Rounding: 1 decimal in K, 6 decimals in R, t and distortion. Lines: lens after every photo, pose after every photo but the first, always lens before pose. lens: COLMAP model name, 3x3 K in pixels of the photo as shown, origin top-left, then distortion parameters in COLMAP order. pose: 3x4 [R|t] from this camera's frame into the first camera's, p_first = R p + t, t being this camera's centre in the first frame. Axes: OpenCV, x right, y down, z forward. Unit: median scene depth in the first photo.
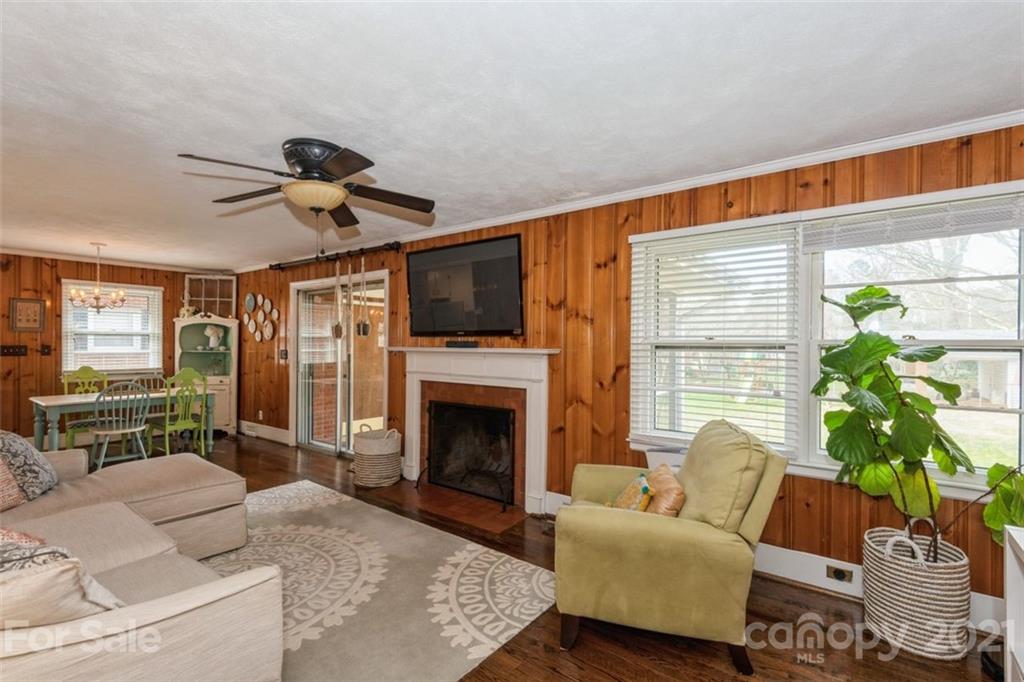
lens RADIAL K [[466.8, 0, 513.2], [0, 466.8, 351.7], [0, 0, 1]] dist [0.037306, -0.020869]
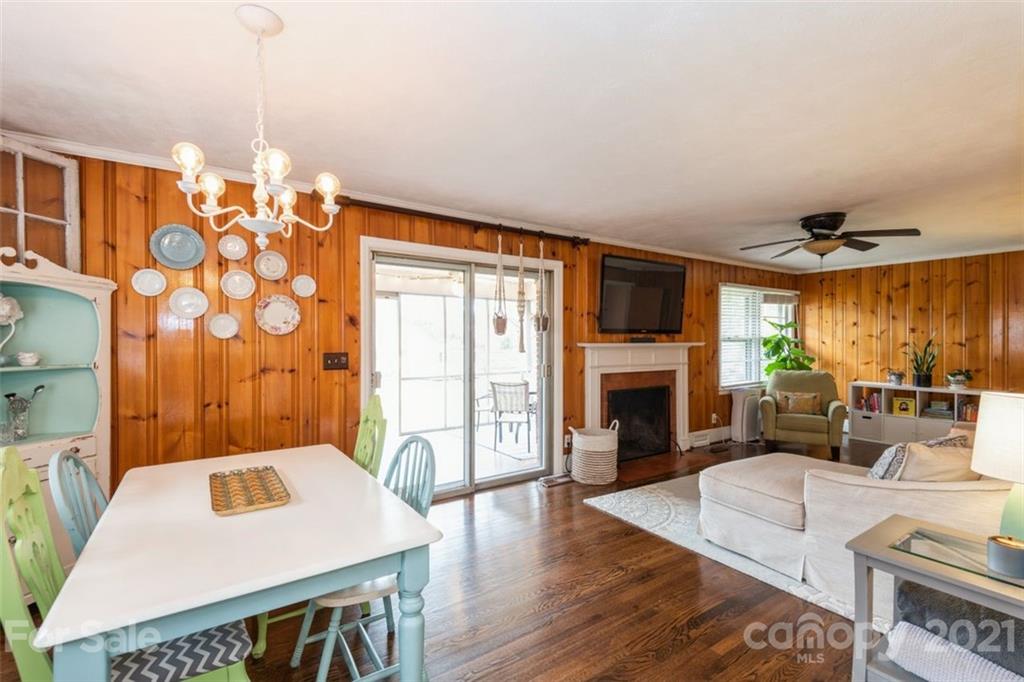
lens RADIAL K [[463.5, 0, 527.0], [0, 463.5, 339.8], [0, 0, 1]] dist [-0.000580, -0.000612]
pose [[0.302062, -0.008421, 0.953251, -1.458588], [0.015507, 0.999872, 0.003919, -0.027499], [-0.953162, 0.013599, 0.302154, 0.969861]]
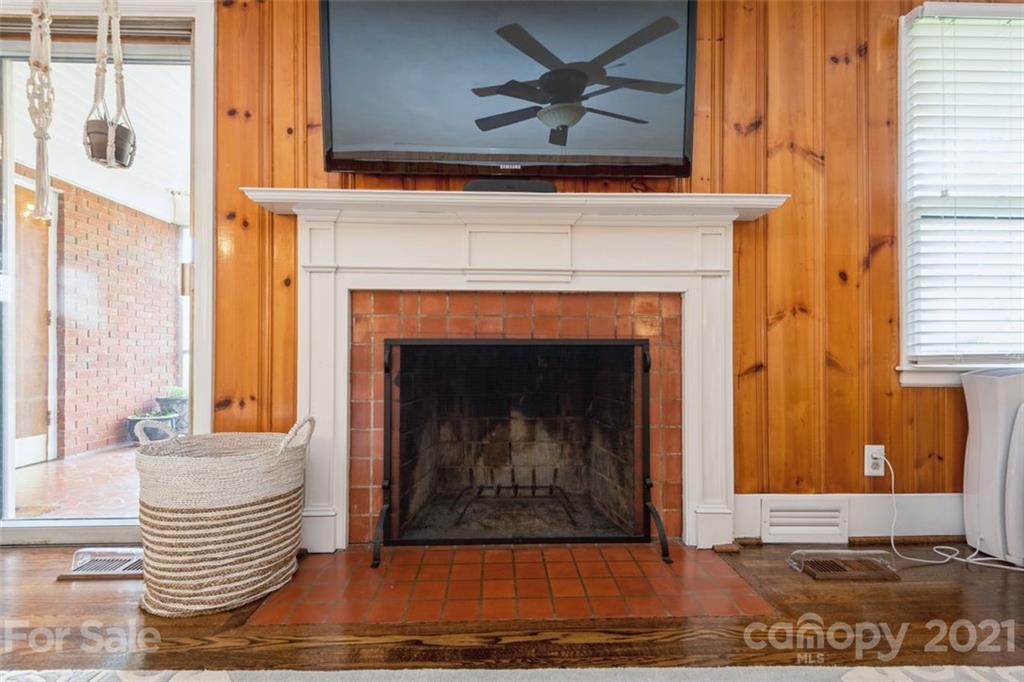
lens RADIAL K [[466.8, 0, 513.2], [0, 466.8, 351.7], [0, 0, 1]] dist [0.037306, -0.020869]
pose [[0.771557, -0.006111, 0.636130, -0.400315], [0.017649, 0.999775, -0.011802, 0.137058], [-0.635915, 0.020333, 0.771491, 0.707556]]
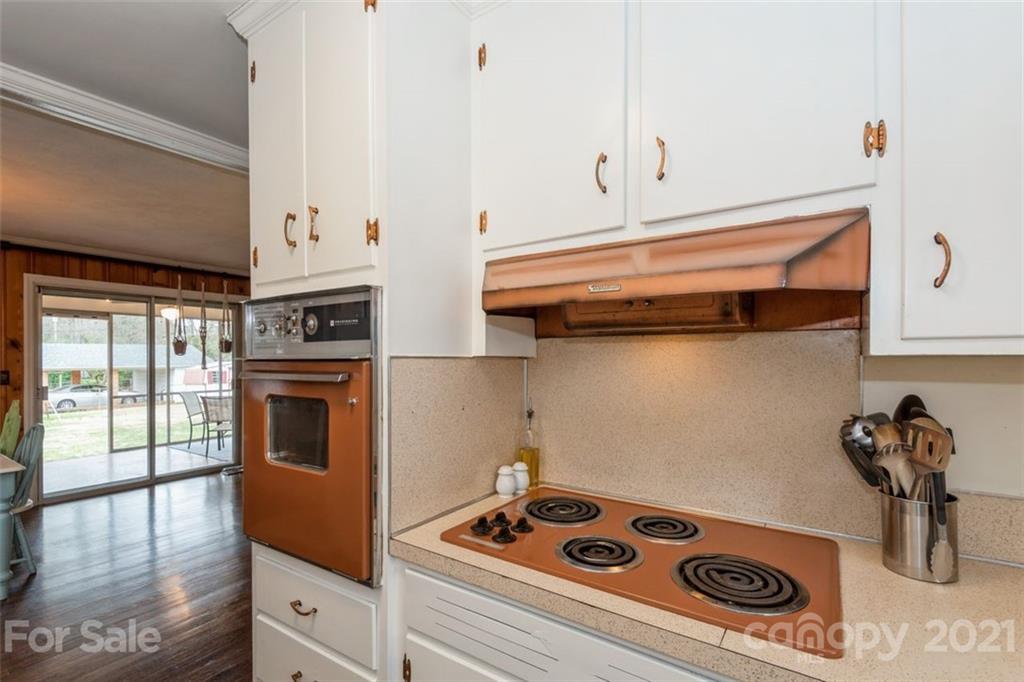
lens RADIAL K [[466.8, 0, 513.2], [0, 466.8, 351.7], [0, 0, 1]] dist [0.037306, -0.020869]
pose [[-0.038694, 0.002194, 0.999249, -1.830686], [0.015235, 0.999883, -0.001605, -0.028864], [-0.999135, 0.015162, -0.038723, 0.472748]]
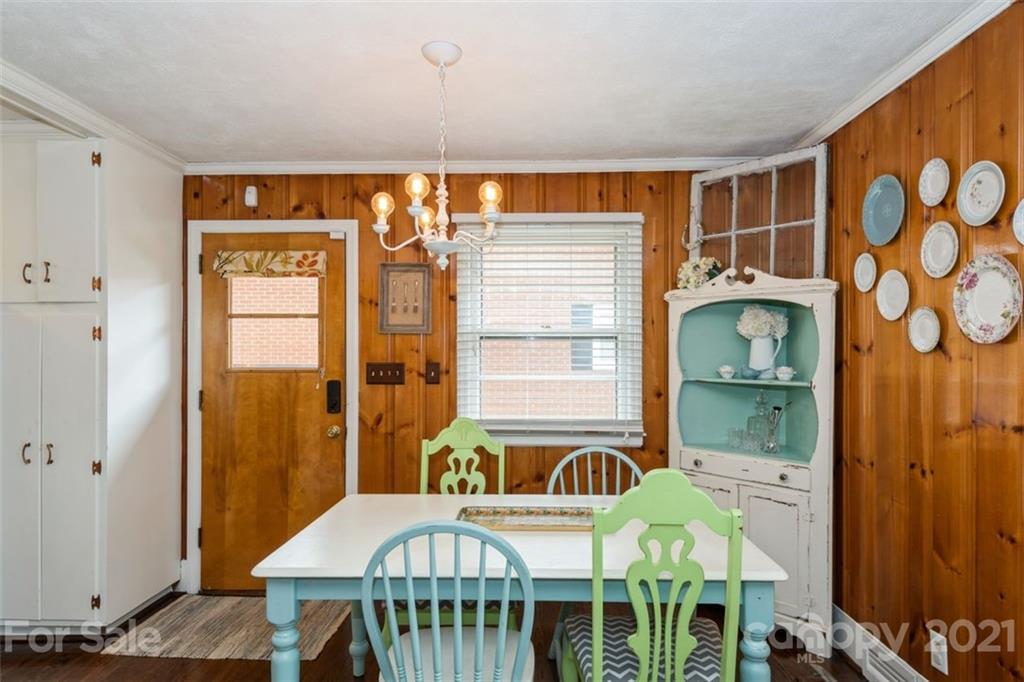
lens RADIAL K [[584.5, 0, 508.6], [0, 584.5, 337.1], [0, 0, 1]] dist [0.038984, -0.024840]
pose [[0.579023, -0.026344, -0.814885, -0.683800], [-0.009019, 0.999210, -0.038712, -0.024104], [0.815261, 0.029764, 0.578328, 1.051149]]
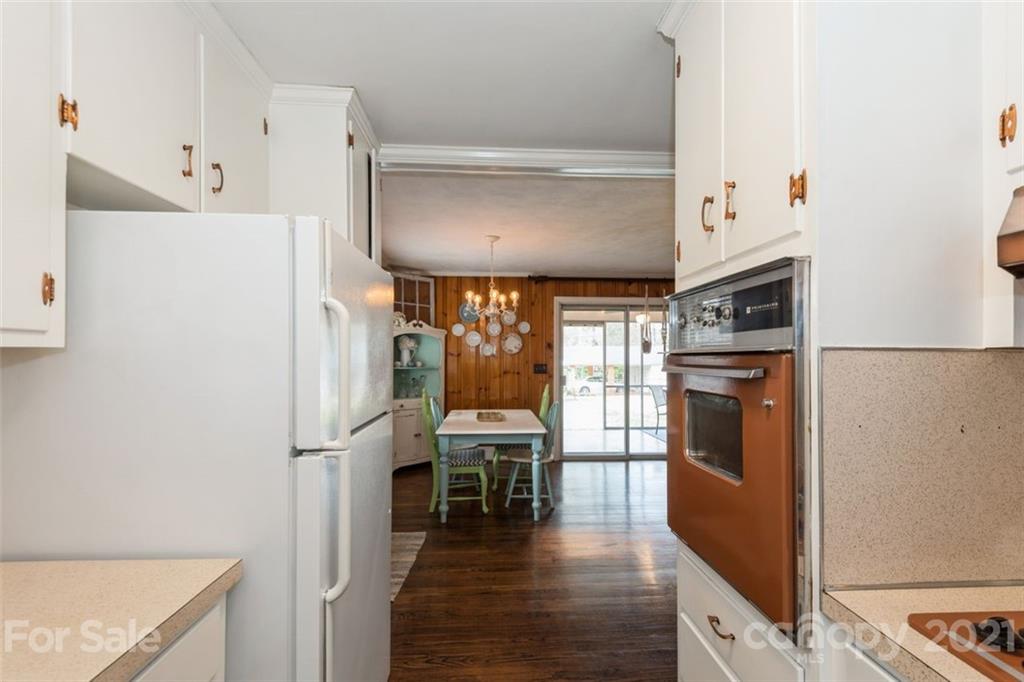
lens RADIAL K [[466.8, 0, 513.2], [0, 466.8, 351.7], [0, 0, 1]] dist [0.037306, -0.020869]
pose [[0.765451, -0.000417, 0.643494, -1.794060], [0.013091, 0.999803, -0.014924, -0.024825], [-0.643361, 0.019848, 0.765305, 0.463494]]
